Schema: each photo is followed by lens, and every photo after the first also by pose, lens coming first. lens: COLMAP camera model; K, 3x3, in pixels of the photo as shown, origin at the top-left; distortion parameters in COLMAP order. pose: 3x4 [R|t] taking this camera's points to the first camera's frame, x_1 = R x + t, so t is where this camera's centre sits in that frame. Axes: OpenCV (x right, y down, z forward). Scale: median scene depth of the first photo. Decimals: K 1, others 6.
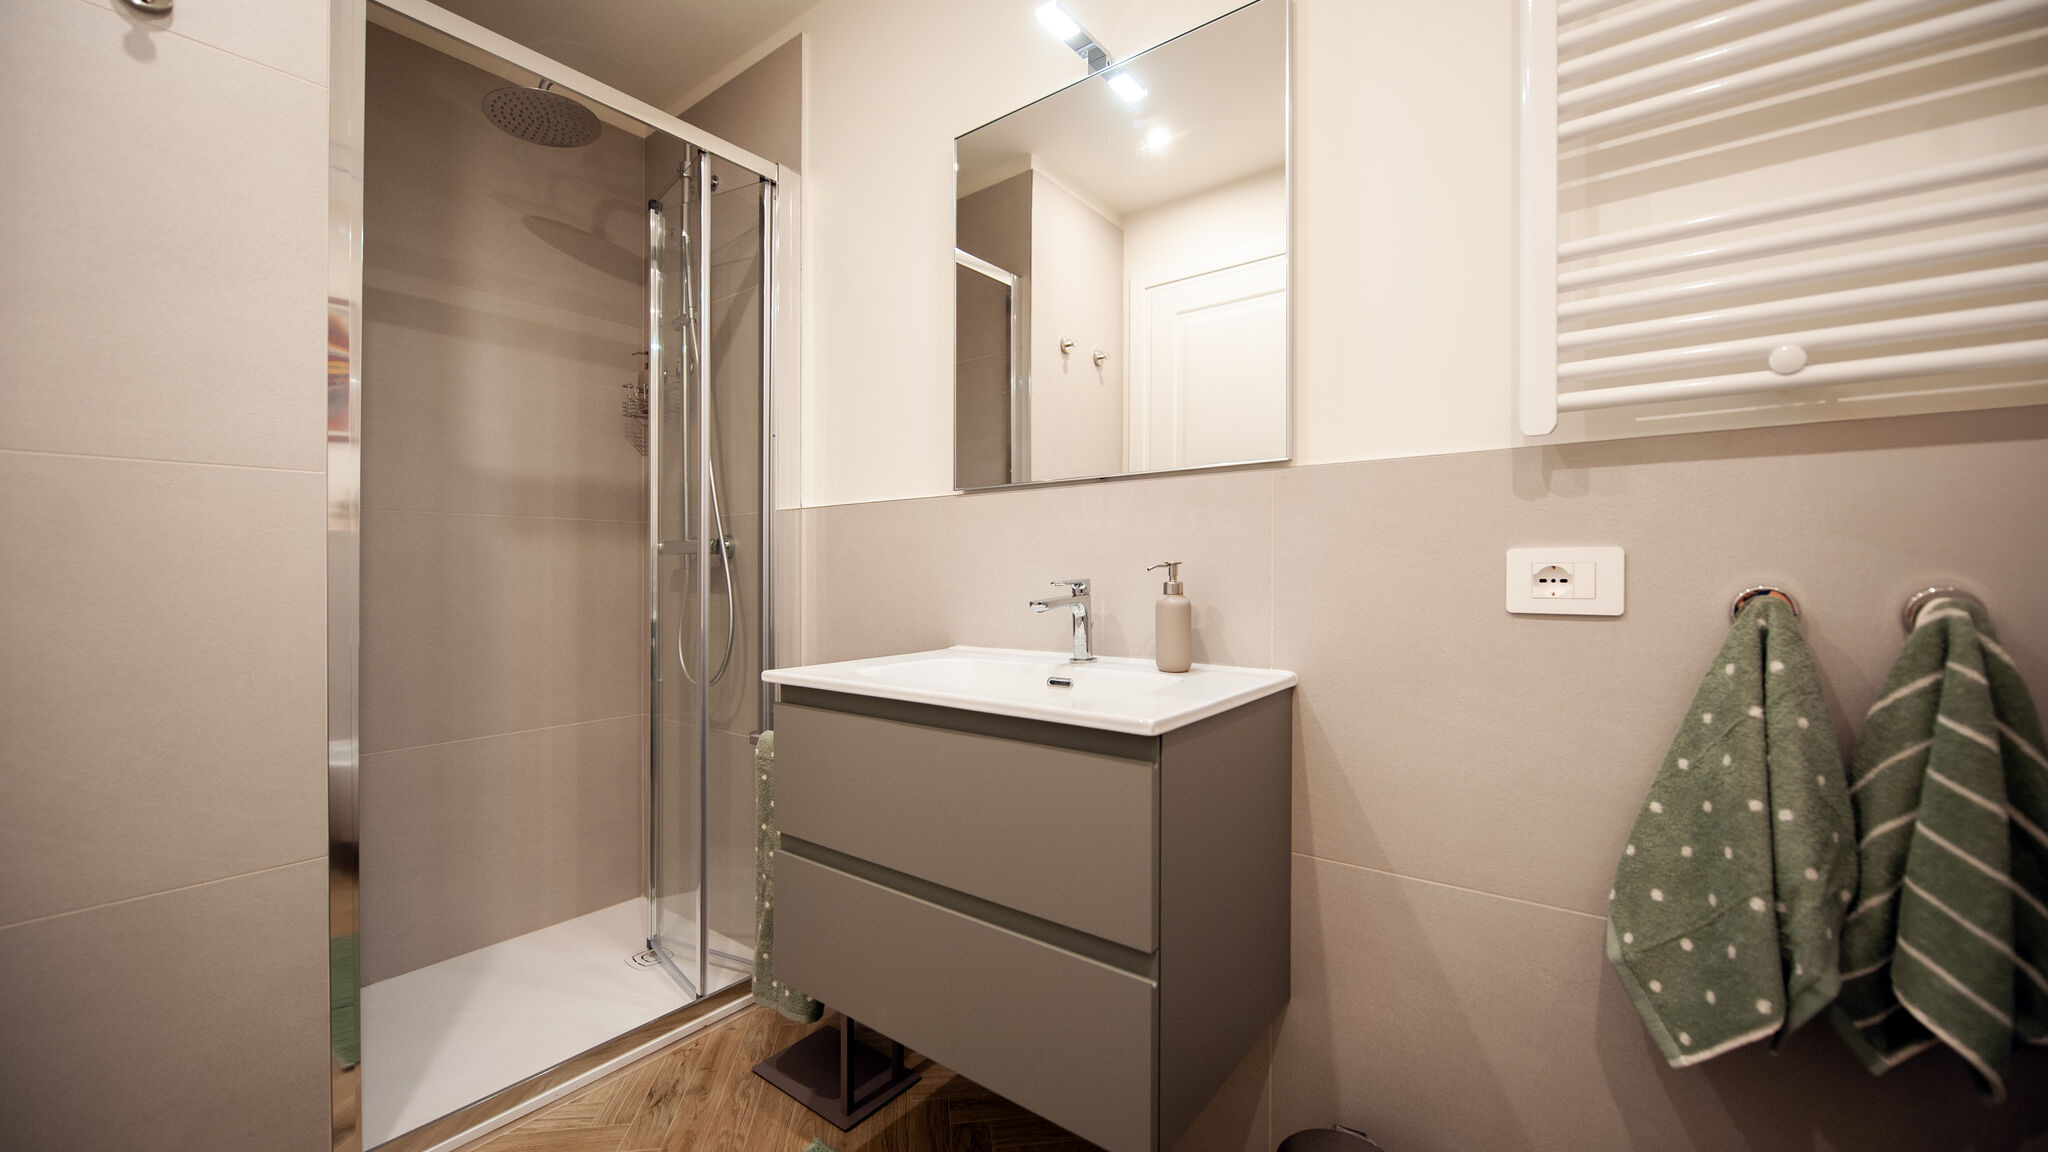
lens RADIAL K [[870.2, 0, 1068.1], [0, 870.2, 578.8], [0, 0, 1]] dist [-0.020521, -0.000148]
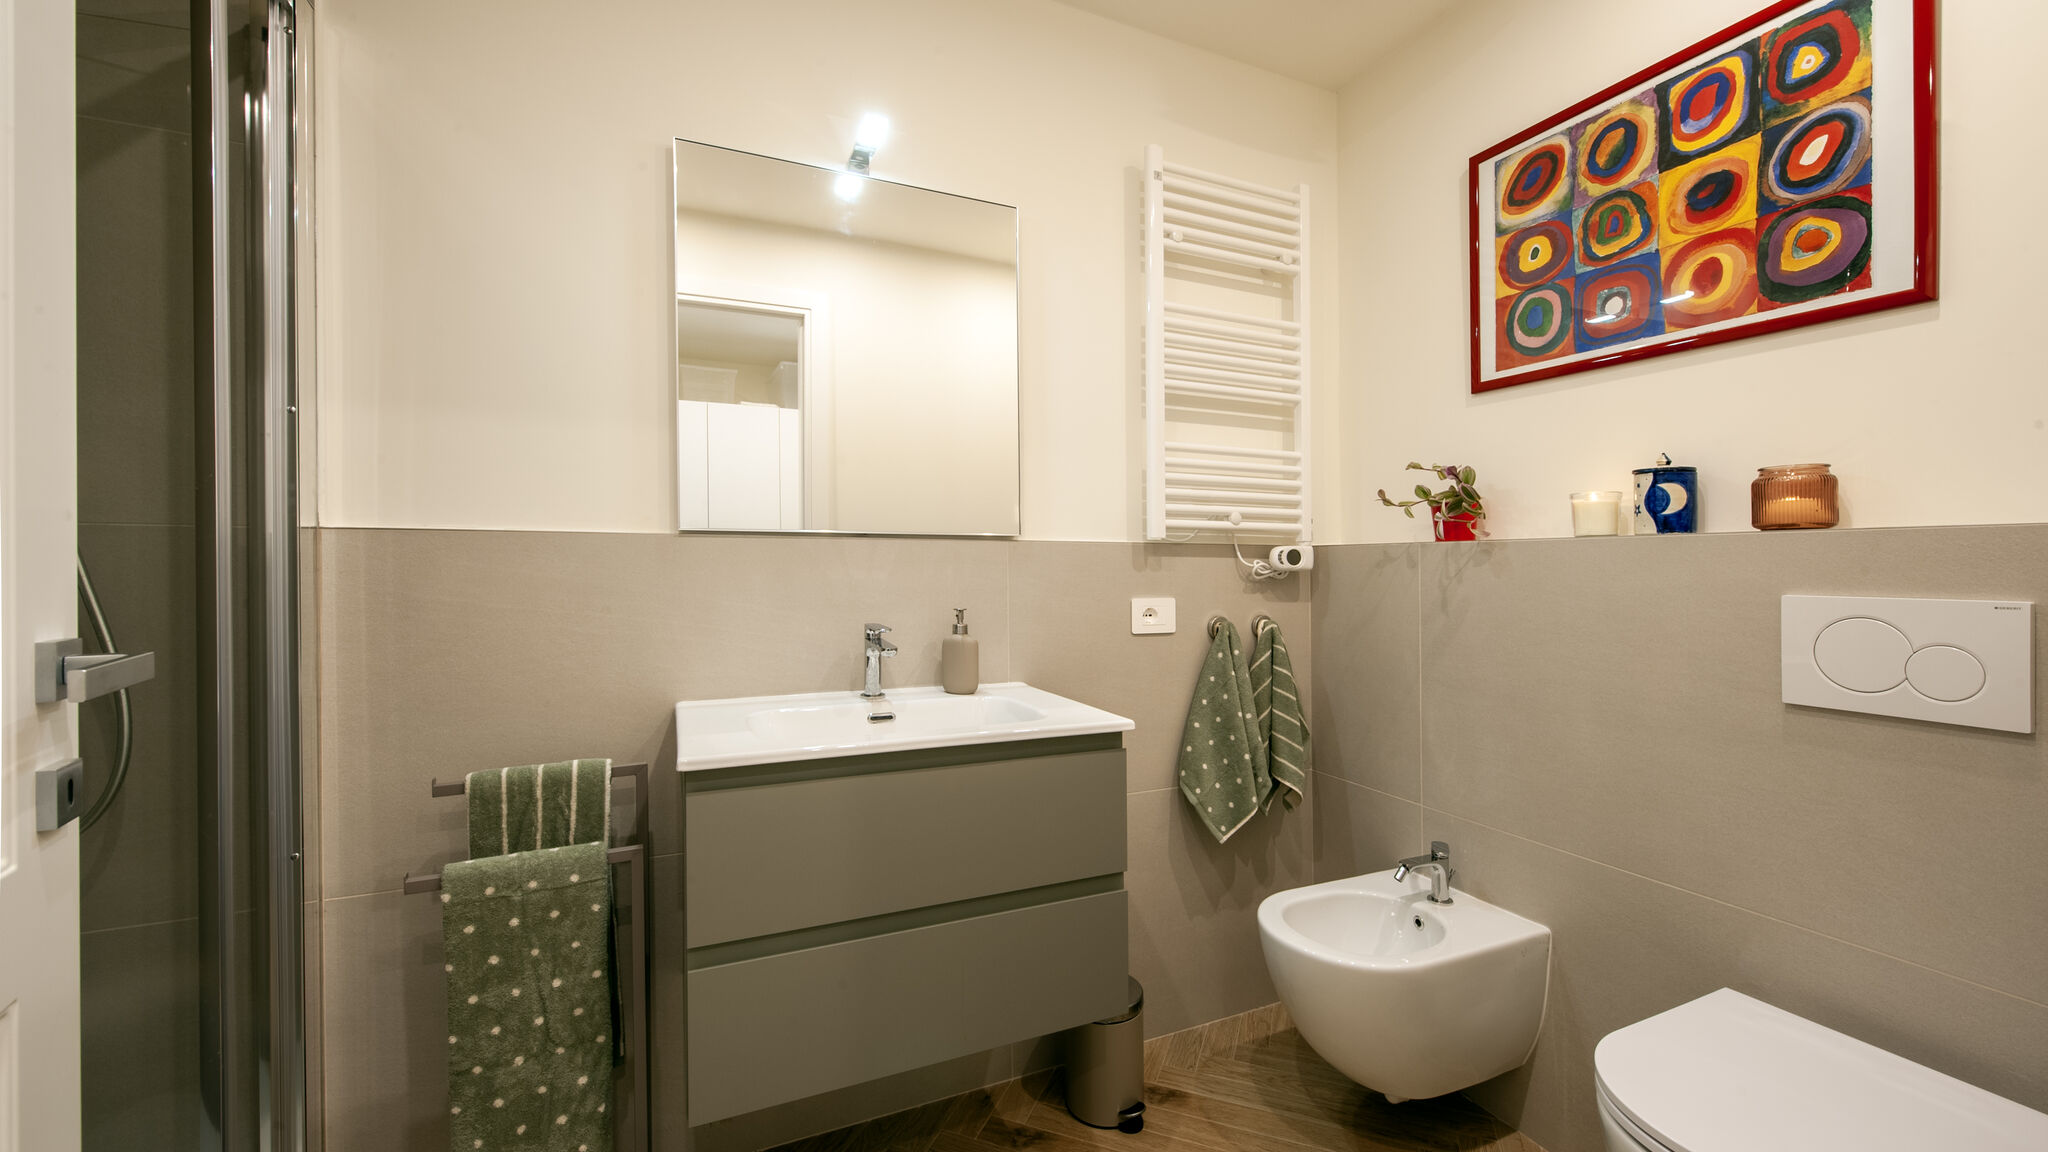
lens RADIAL K [[782.2, 0, 1024.0], [0, 782.2, 576.0], [0, 0, 1]] dist [-0.000791, -0.000556]
pose [[0.446987, 0.003162, 0.894535, -1.117665], [0.004570, 0.999973, -0.005818, -0.077480], [-0.894529, 0.006688, 0.446960, 0.498300]]
